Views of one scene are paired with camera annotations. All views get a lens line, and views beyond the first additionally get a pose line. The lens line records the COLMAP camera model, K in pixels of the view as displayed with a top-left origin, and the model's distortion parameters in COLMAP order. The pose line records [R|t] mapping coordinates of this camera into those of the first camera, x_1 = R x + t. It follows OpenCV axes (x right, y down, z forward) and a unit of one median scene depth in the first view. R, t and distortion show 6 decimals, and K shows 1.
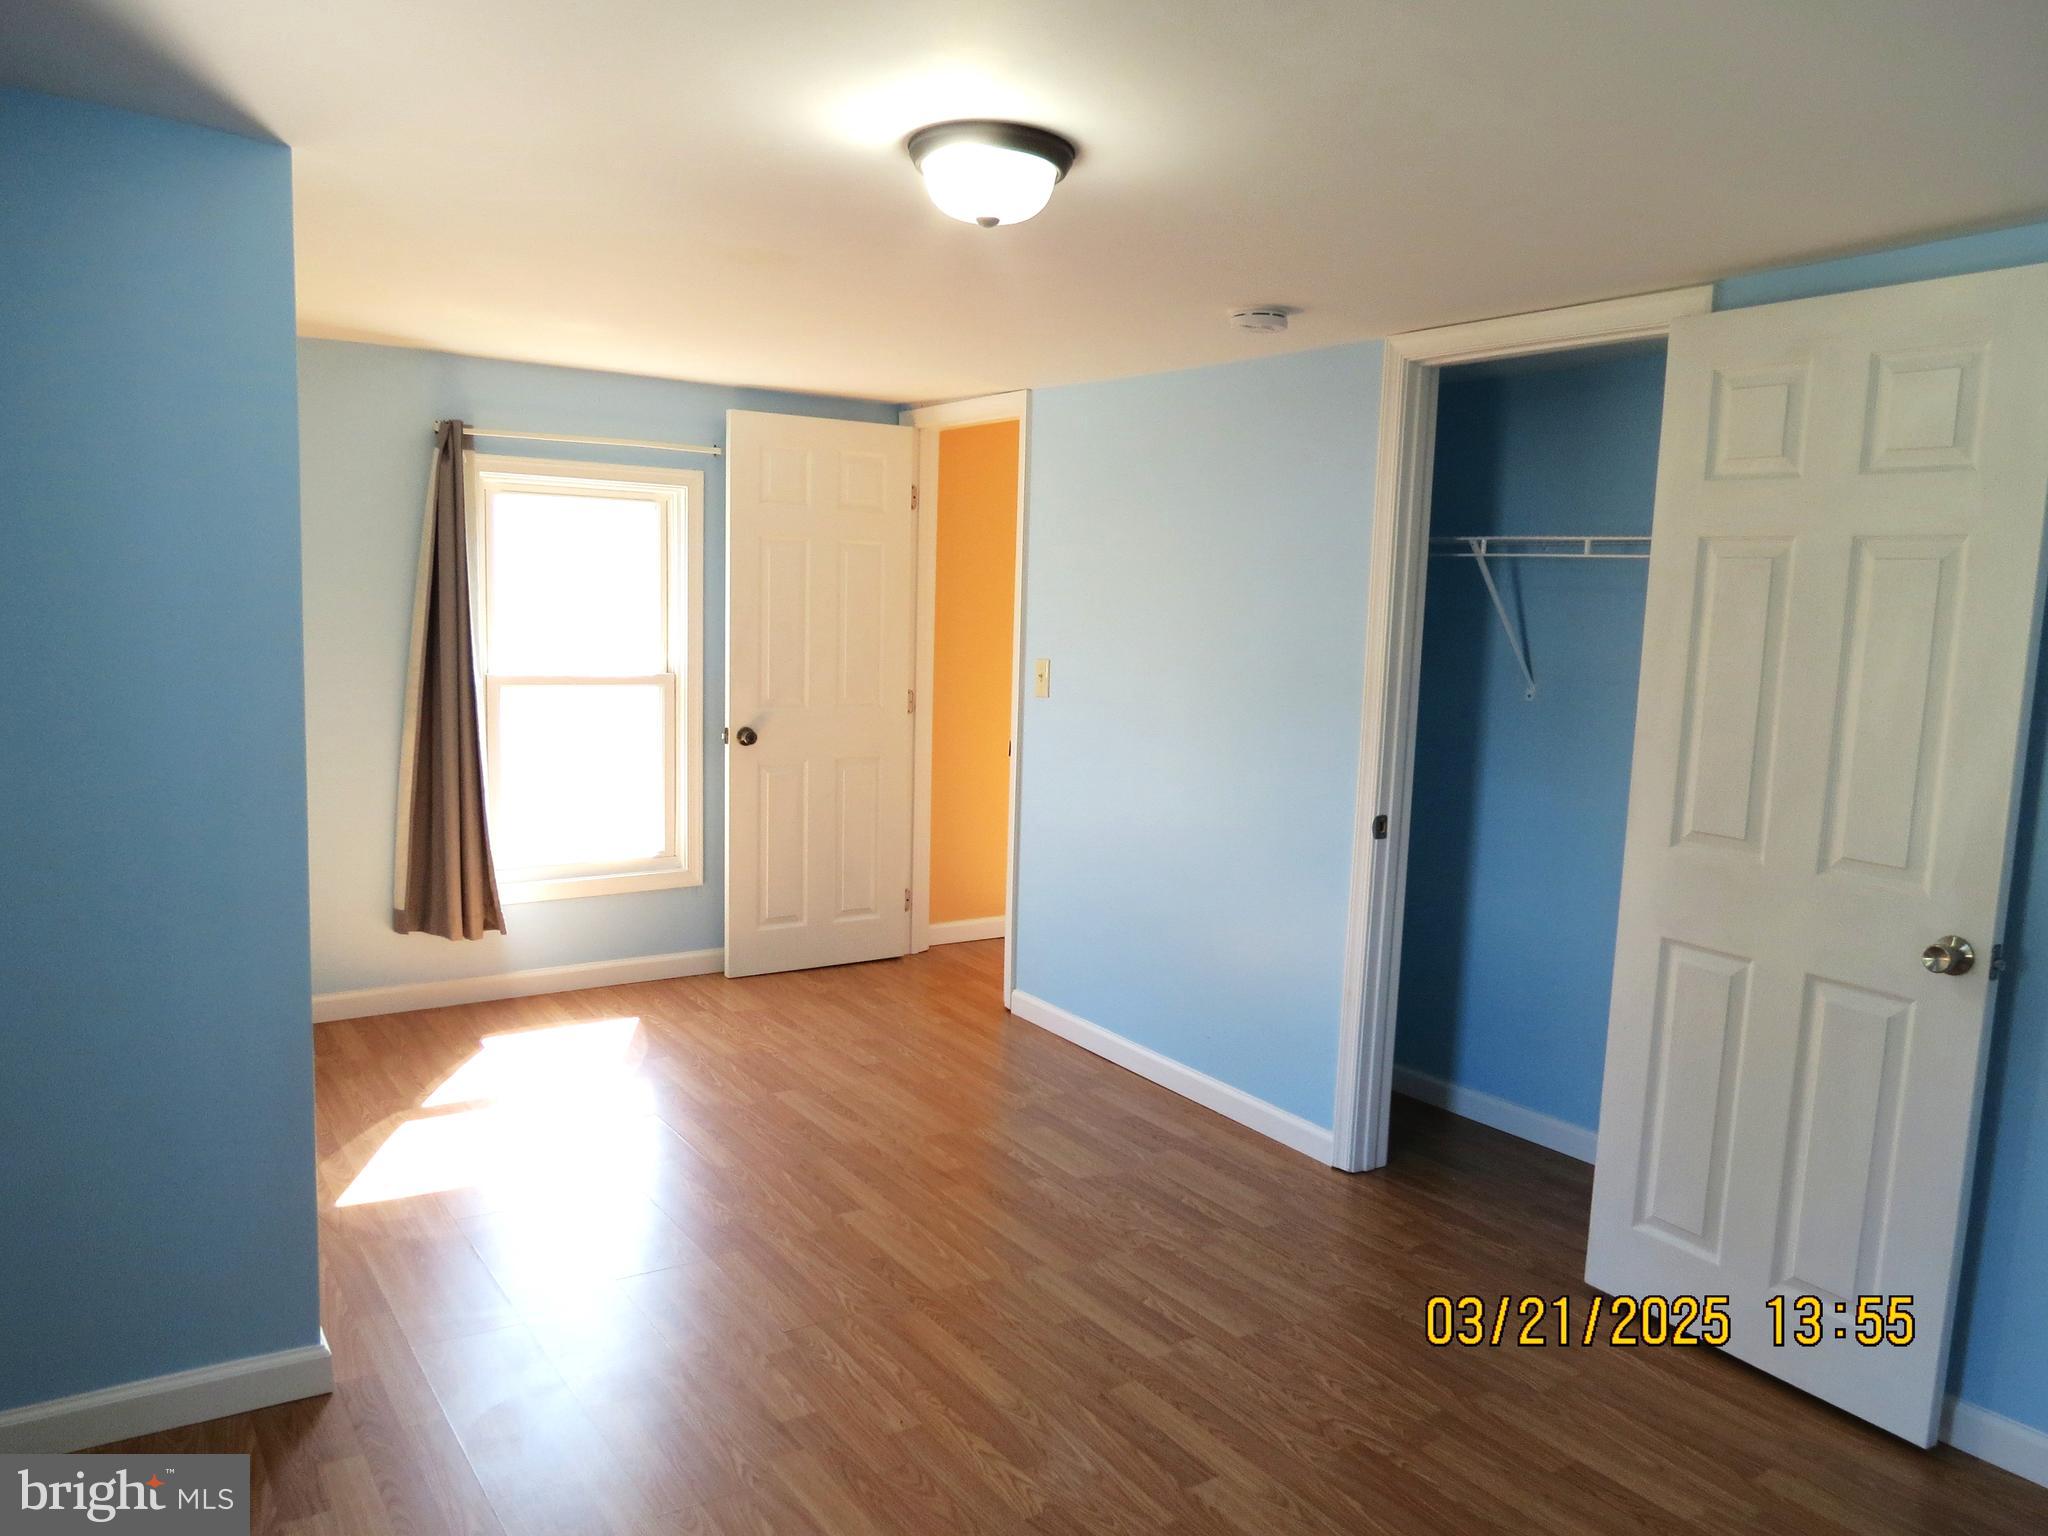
lens RADIAL K [[1457.4, 0, 1028.4], [0, 1457.4, 771.9], [0, 0, 1]] dist [-0.035575, 0.021164]
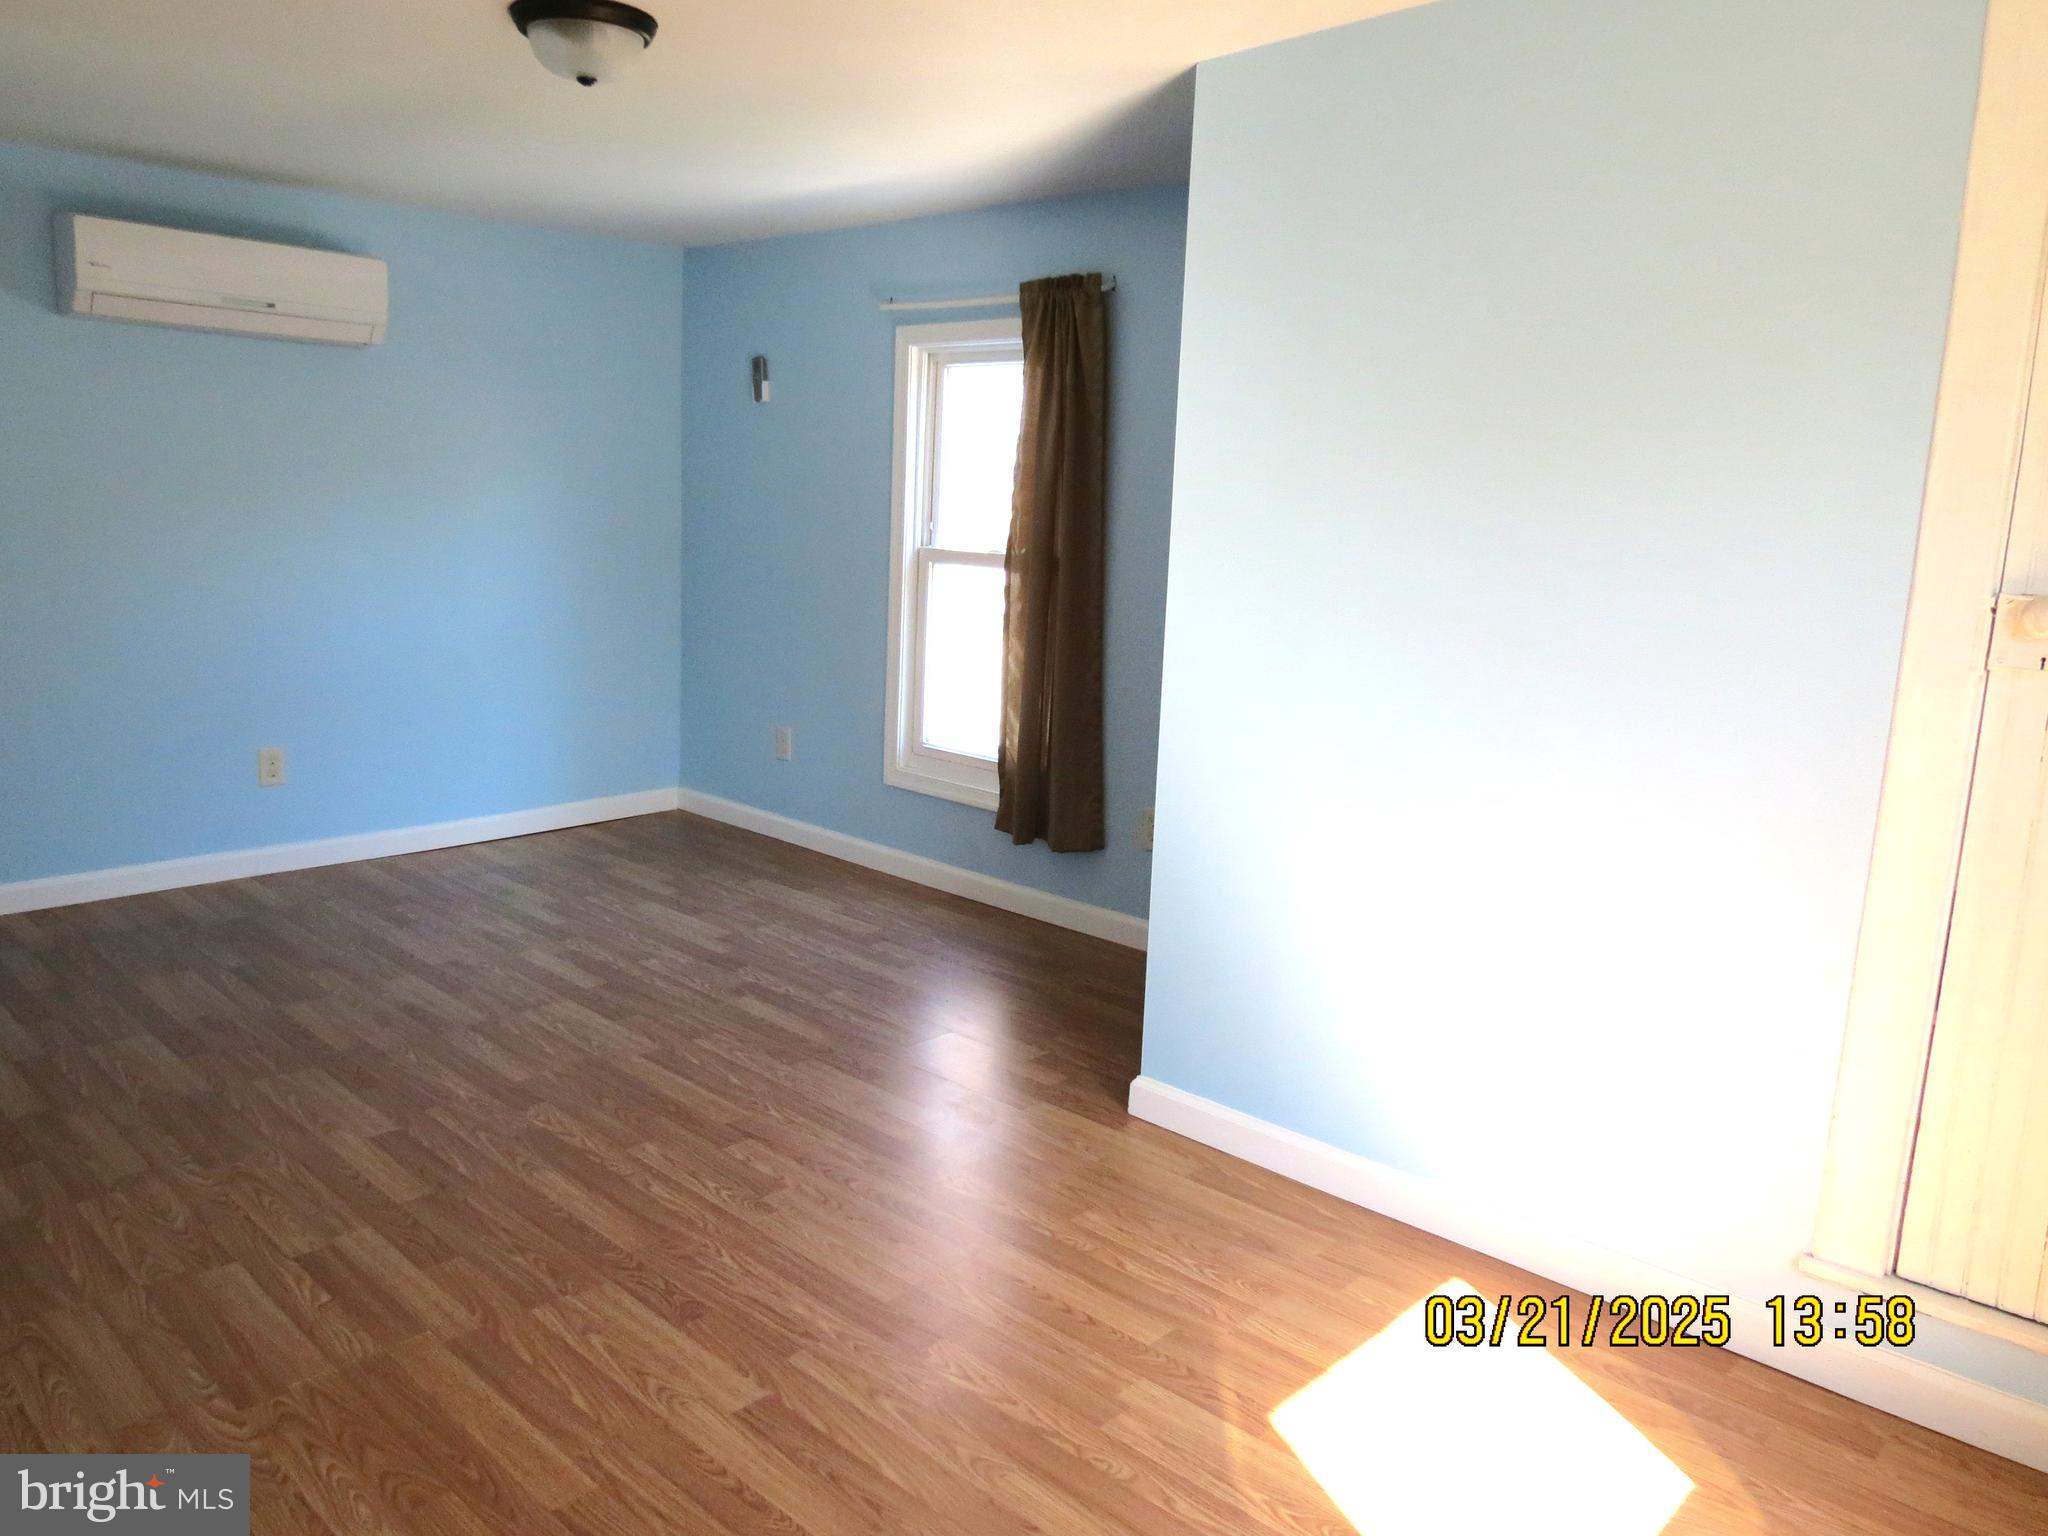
lens RADIAL K [[1457.4, 0, 1028.4], [0, 1457.4, 771.9], [0, 0, 1]] dist [-0.035575, 0.021164]
pose [[-0.977279, -0.038751, -0.208385, -0.089538], [-0.096288, 0.957010, 0.273606, -0.114951], [0.188824, 0.287454, -0.938997, 1.363866]]
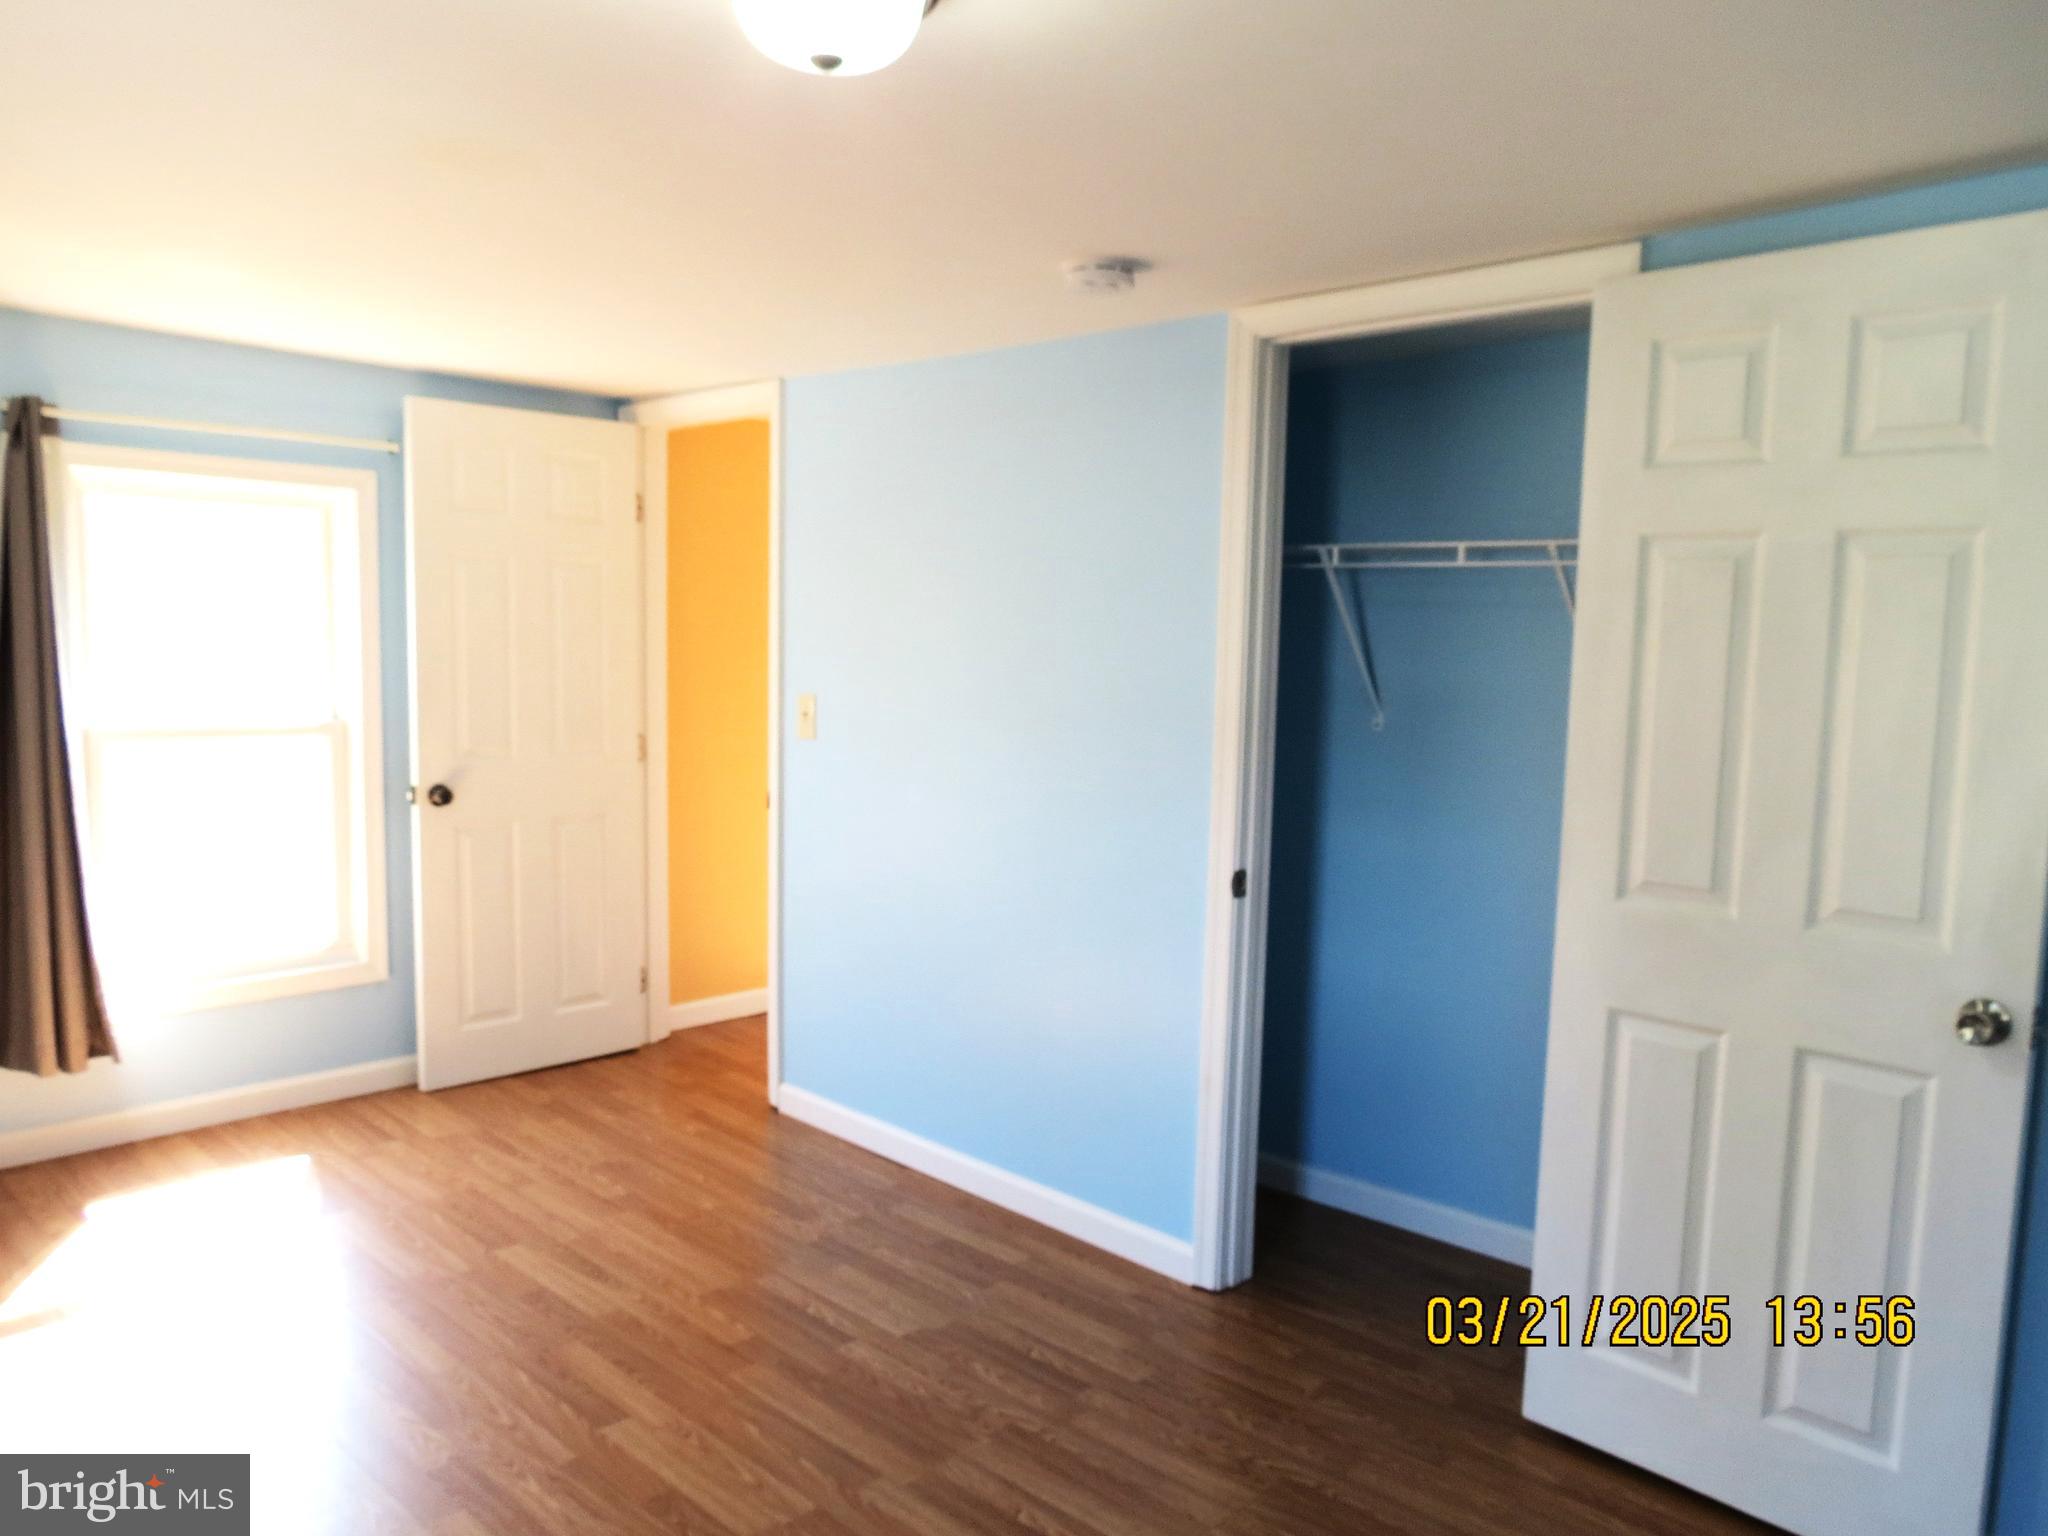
lens RADIAL K [[1457.4, 0, 1028.4], [0, 1457.4, 771.9], [0, 0, 1]] dist [-0.035575, 0.021164]
pose [[0.978468, -0.029513, 0.204278, -0.049343], [0.034100, 0.999238, -0.018972, -0.014940], [-0.203563, 0.025529, 0.978729, 0.185091]]
